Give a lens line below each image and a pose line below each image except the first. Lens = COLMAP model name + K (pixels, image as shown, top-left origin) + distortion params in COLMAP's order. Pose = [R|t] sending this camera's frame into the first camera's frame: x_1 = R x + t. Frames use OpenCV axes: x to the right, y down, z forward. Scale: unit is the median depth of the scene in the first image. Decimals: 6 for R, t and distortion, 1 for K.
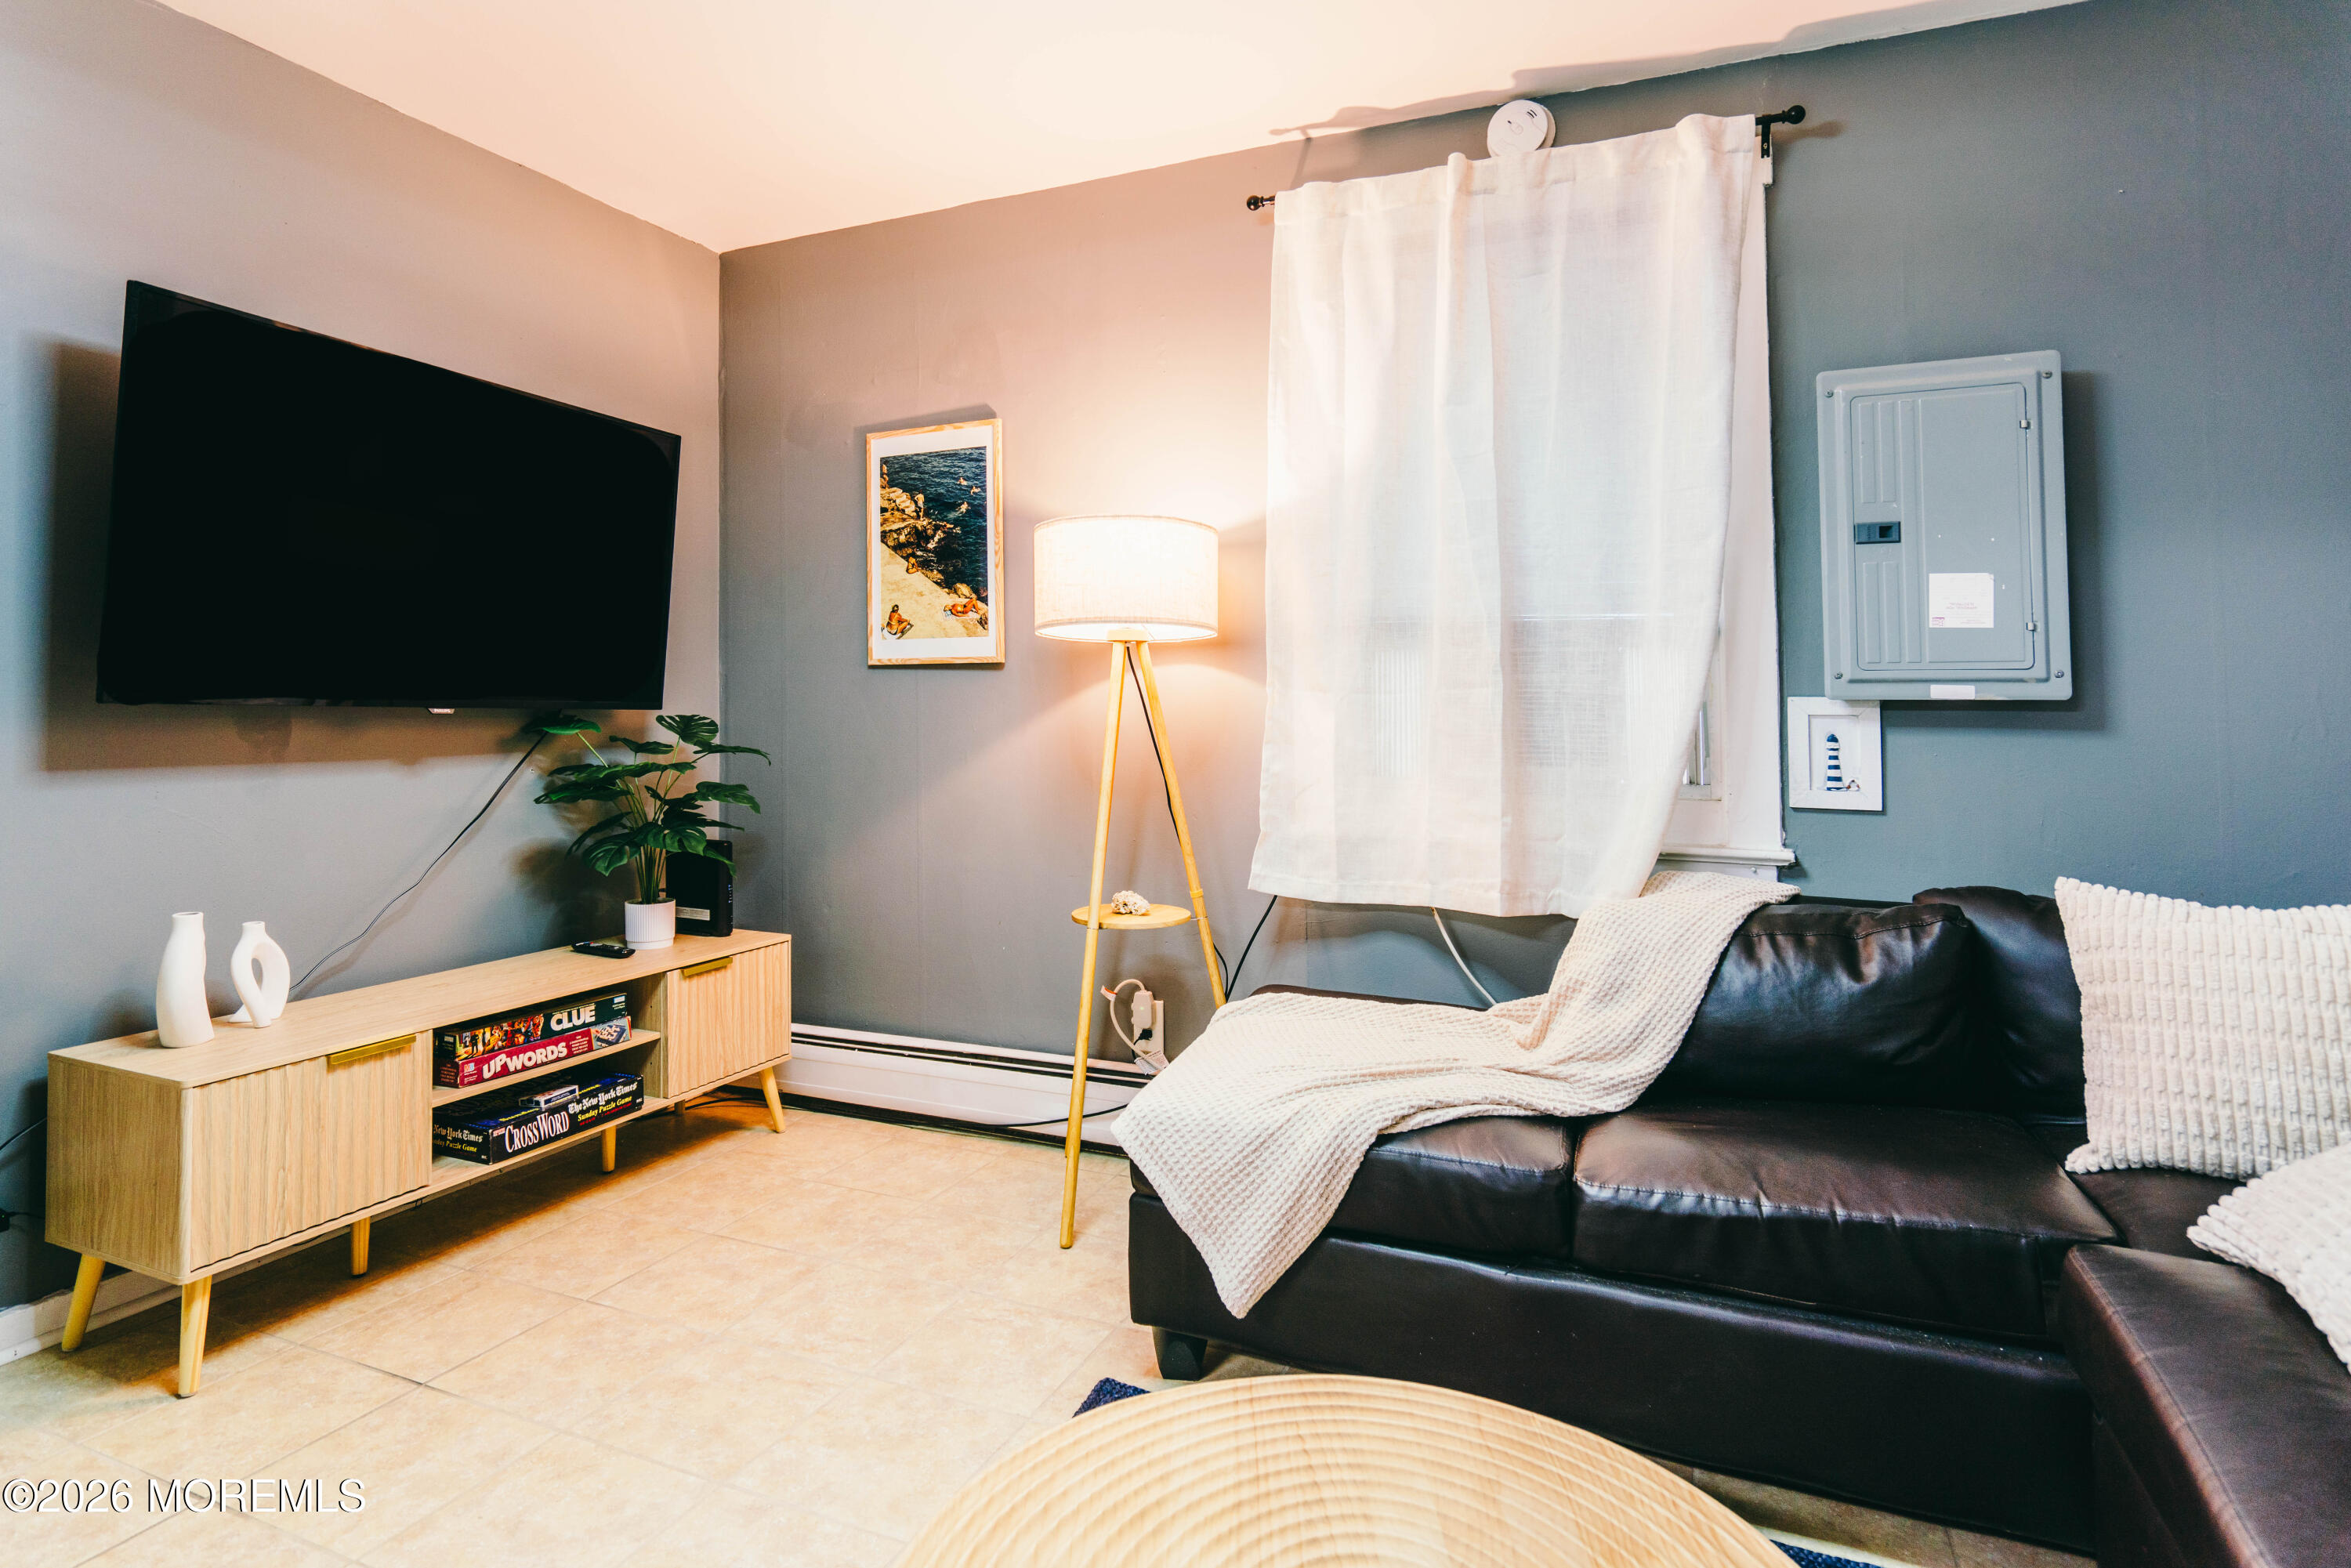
lens RADIAL K [[1254.0, 0, 1181.7], [0, 1254.0, 637.6], [0, 0, 1]] dist [-0.002067, 0.000334]
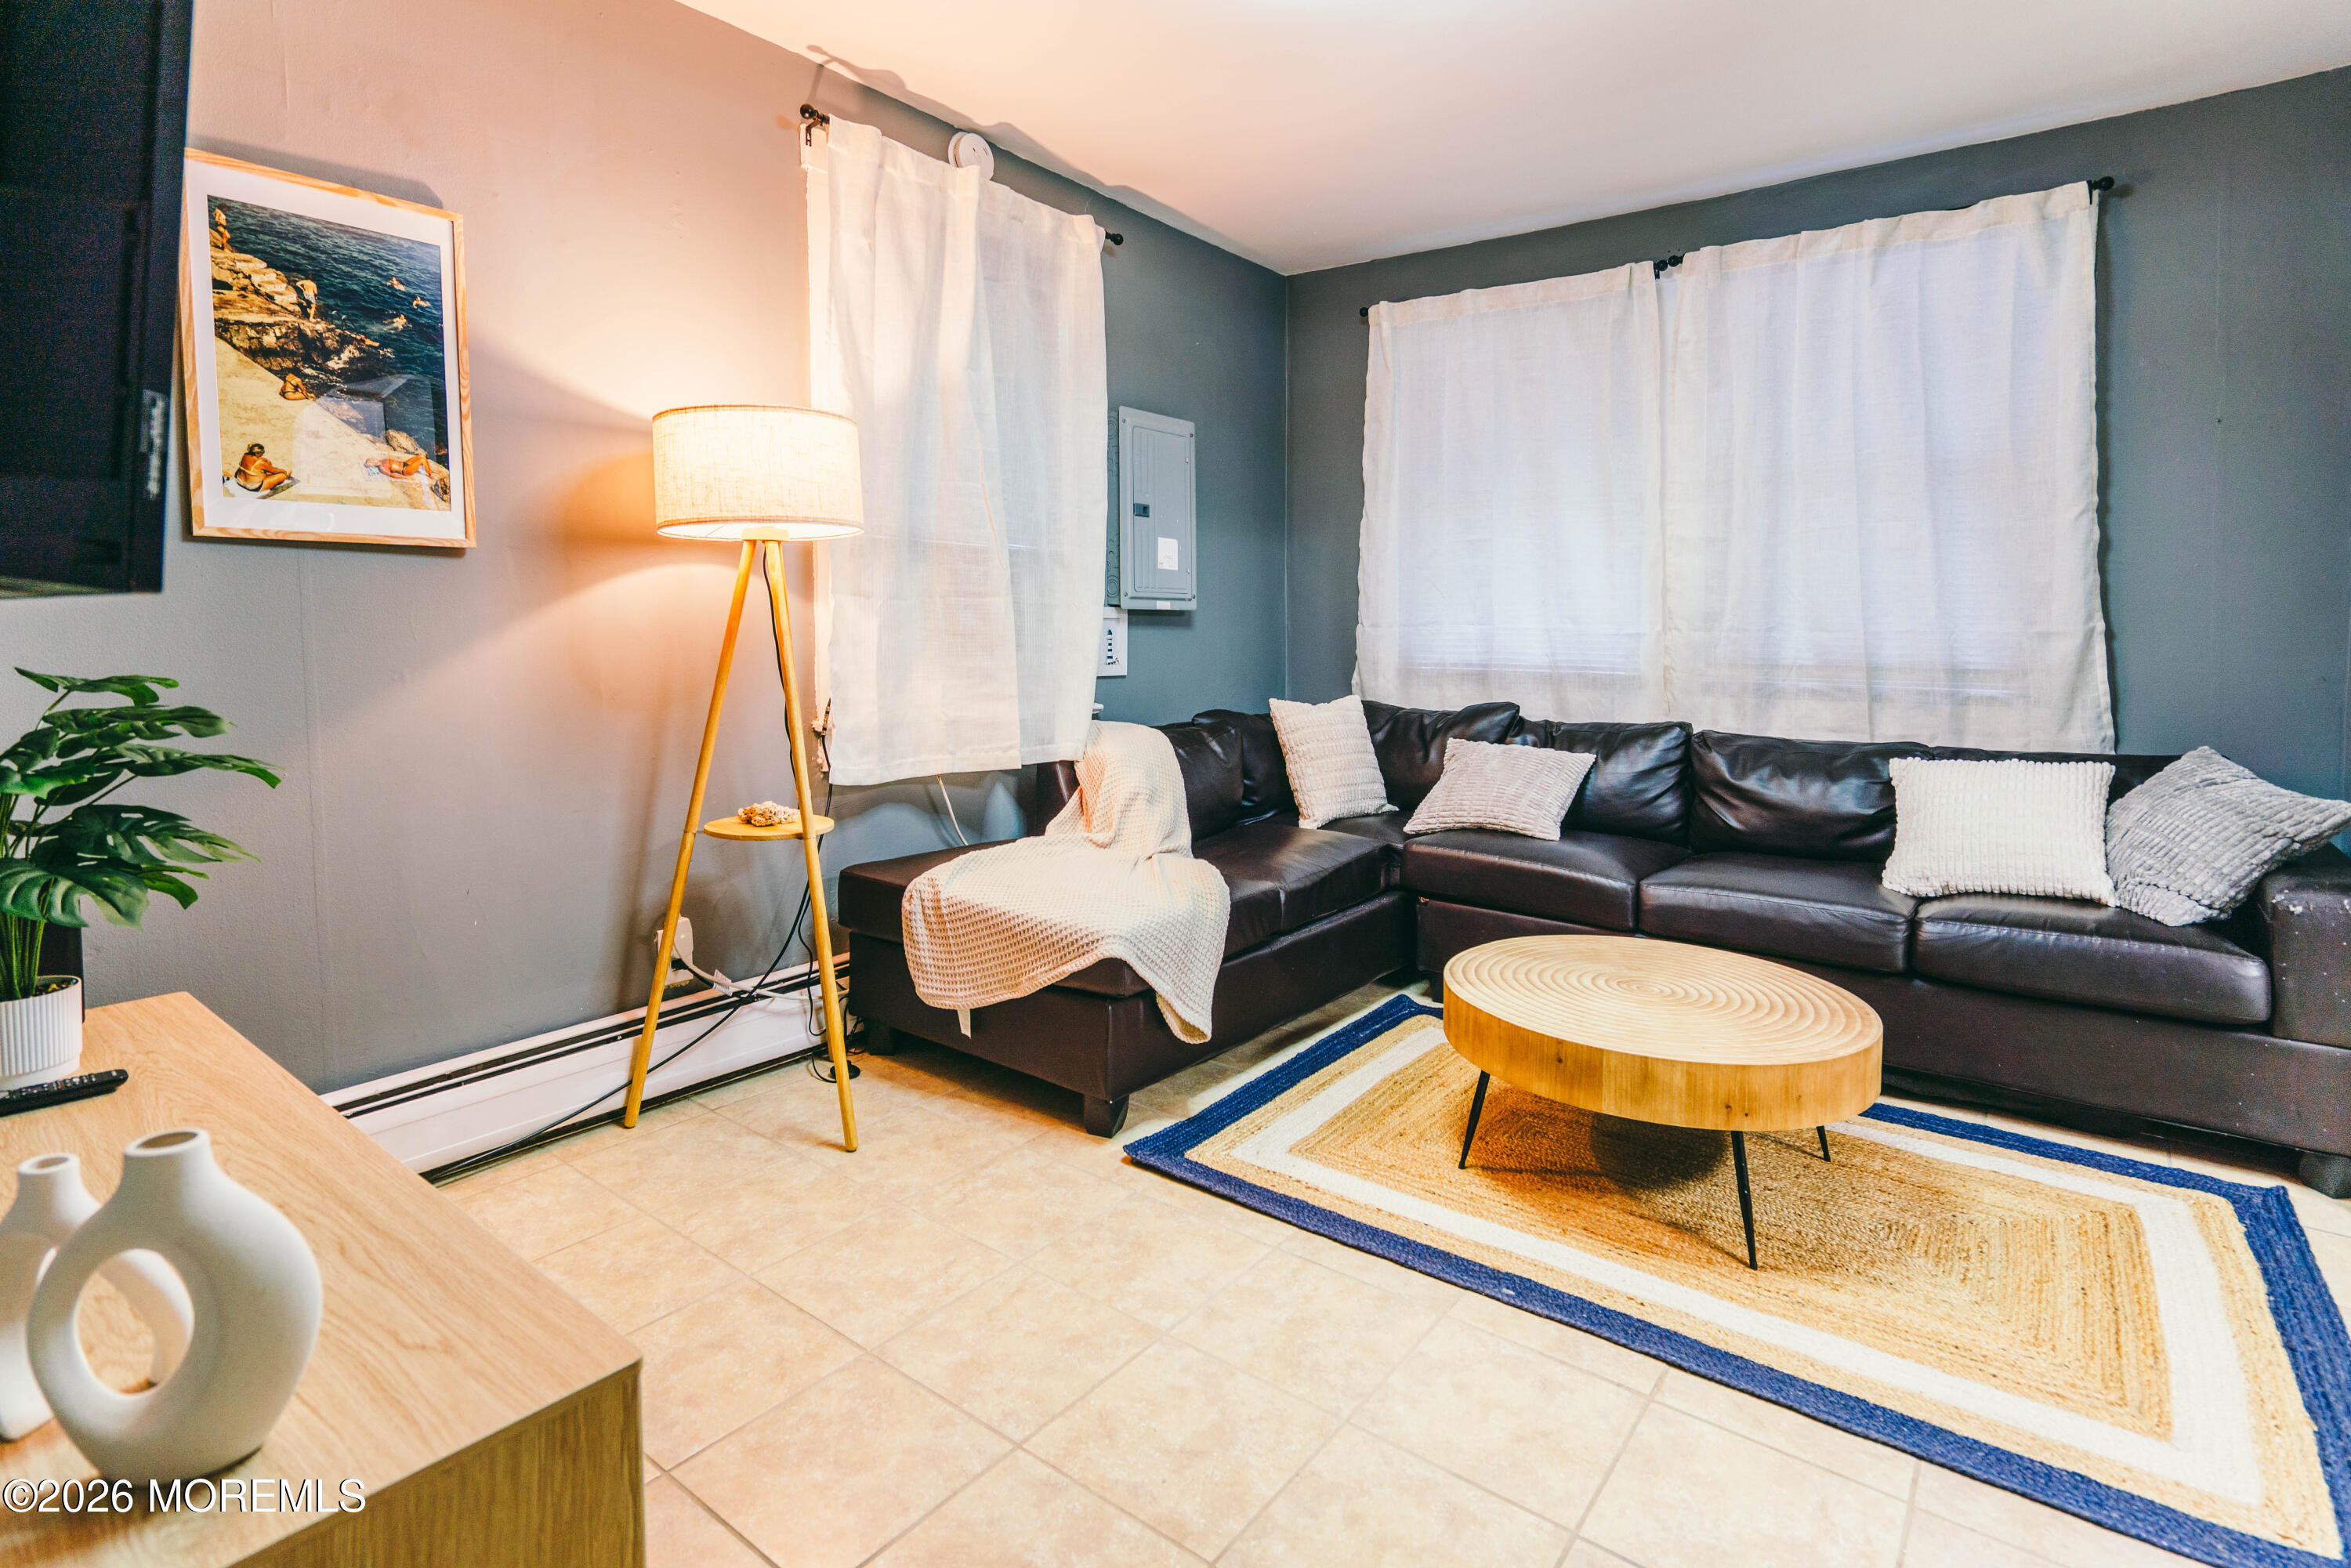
lens RADIAL K [[1186.2, 0, 1177.1], [0, 1186.2, 602.5], [0, 0, 1]] dist [-0.002895, 0.001003]
pose [[0.238064, 0.009945, 0.971199, -0.716585], [-0.065696, 0.997822, 0.005886, 0.020254], [-0.969025, -0.065205, 0.238199, 0.413372]]
